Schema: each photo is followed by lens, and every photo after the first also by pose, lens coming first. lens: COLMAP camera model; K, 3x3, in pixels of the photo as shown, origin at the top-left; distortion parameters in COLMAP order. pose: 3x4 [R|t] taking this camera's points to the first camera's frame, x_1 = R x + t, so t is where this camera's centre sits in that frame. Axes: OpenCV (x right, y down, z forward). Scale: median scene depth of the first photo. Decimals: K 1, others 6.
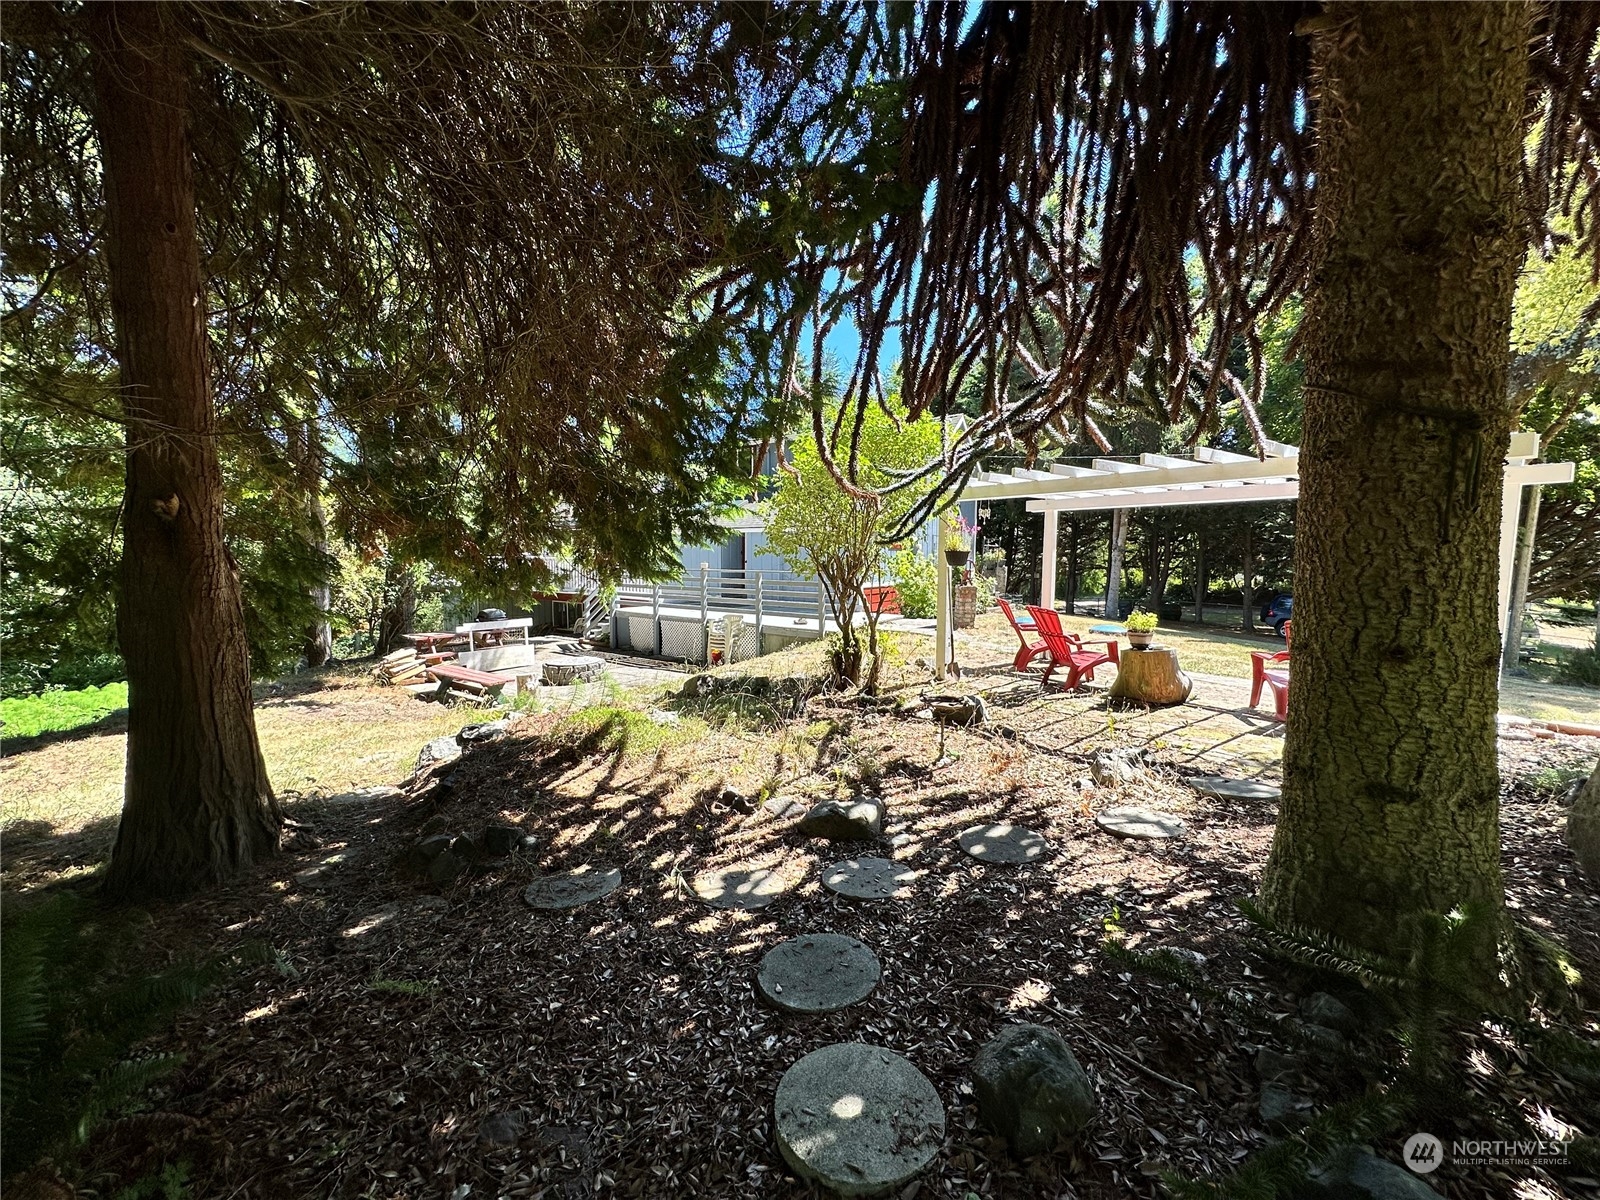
lens RADIAL K [[637.2, 0, 802.0], [0, 637.2, 601.6], [0, 0, 1]] dist [-0.001336, 0.000468]
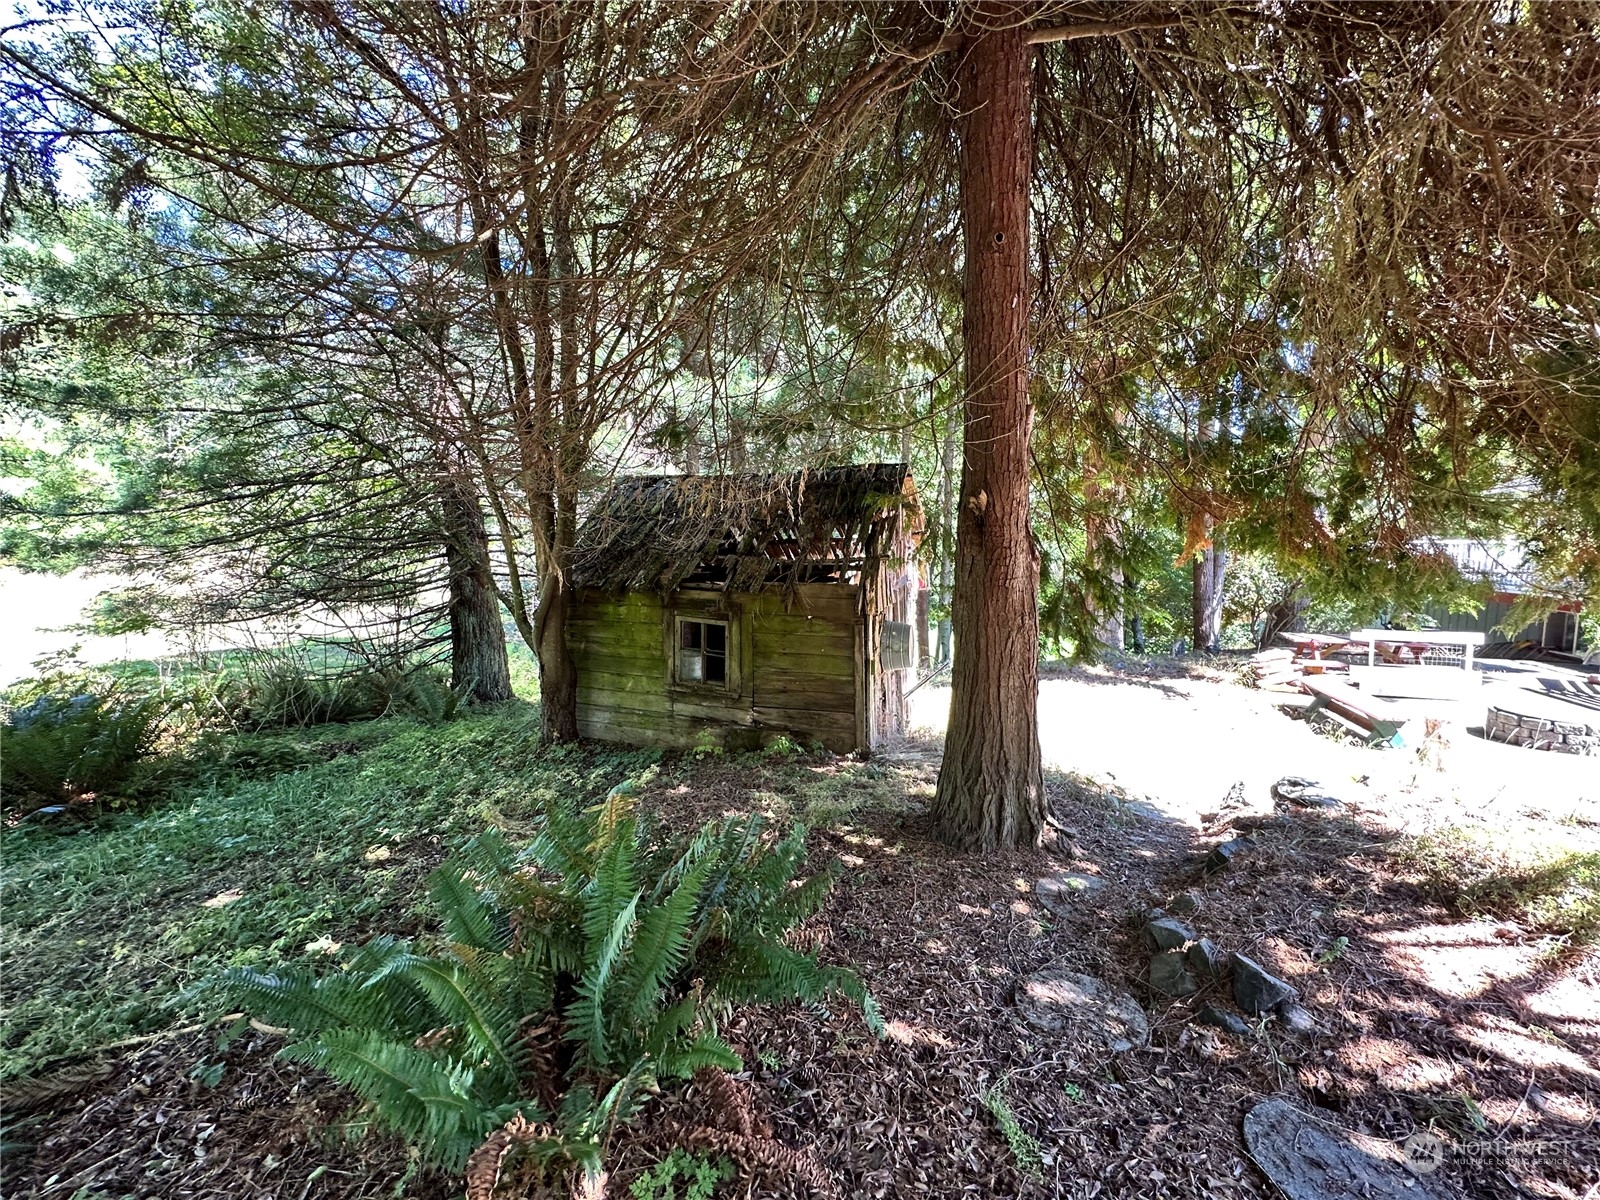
lens RADIAL K [[637.2, 0, 802.0], [0, 637.2, 601.6], [0, 0, 1]] dist [-0.001336, 0.000468]
pose [[0.308442, 0.089704, -0.947004, -0.023926], [-0.064595, 0.995221, 0.073232, -0.026788], [0.949047, 0.038584, 0.312763, 0.251929]]
